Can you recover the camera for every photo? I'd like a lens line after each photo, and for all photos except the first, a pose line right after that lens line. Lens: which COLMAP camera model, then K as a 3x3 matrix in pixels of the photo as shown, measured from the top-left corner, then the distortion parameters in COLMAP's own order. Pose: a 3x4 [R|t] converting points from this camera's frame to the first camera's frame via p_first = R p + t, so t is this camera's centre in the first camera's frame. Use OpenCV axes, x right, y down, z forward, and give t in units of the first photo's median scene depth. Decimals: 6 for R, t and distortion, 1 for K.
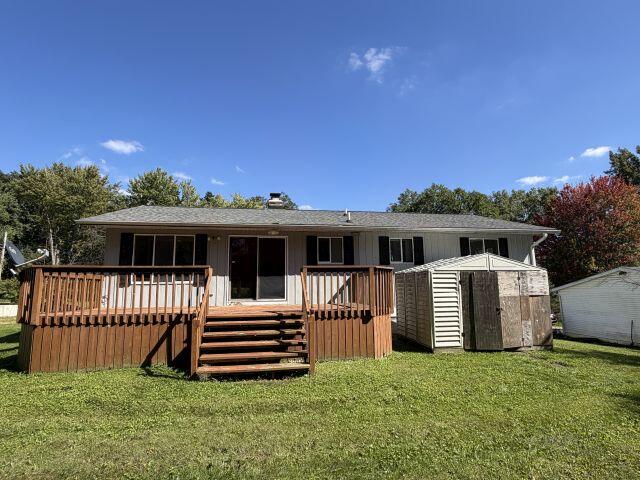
lens RADIAL K [[332.5, 0, 320.0], [0, 332.5, 240.0], [0, 0, 1]] dist [-0.000140, 0.000037]
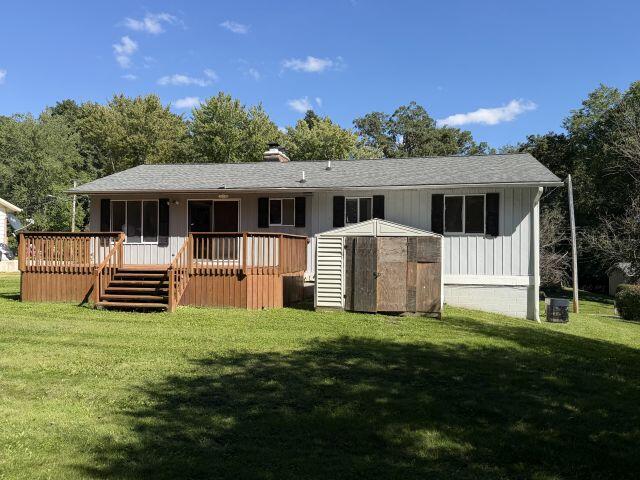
lens RADIAL K [[526.7, 0, 320.0], [0, 526.7, 240.0], [0, 0, 1]] dist [0.129944, -0.279465]
pose [[0.932453, 0.011793, -0.361098, 0.922495], [0.034473, 0.992003, 0.121416, -0.095525], [0.359642, -0.125663, 0.924590, -0.534770]]
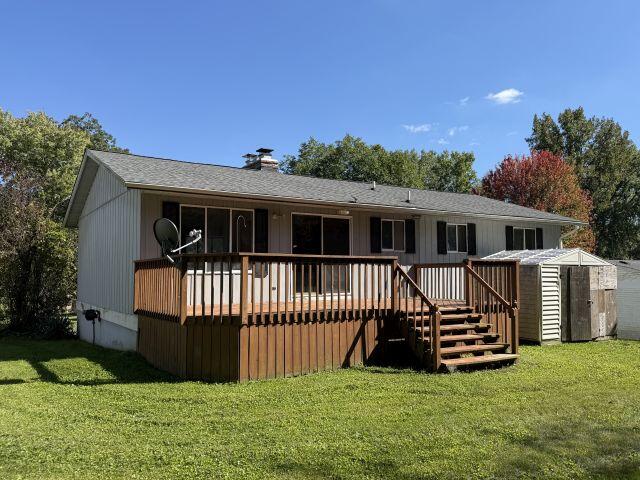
lens RADIAL K [[513.4, 0, 320.0], [0, 513.4, 240.0], [0, 0, 1]] dist [0.149335, -0.259410]
pose [[0.923178, 0.034884, 0.382786, -0.848973], [-0.062492, 0.996245, 0.059925, -0.032217], [-0.379258, -0.079242, 0.921891, -0.179701]]
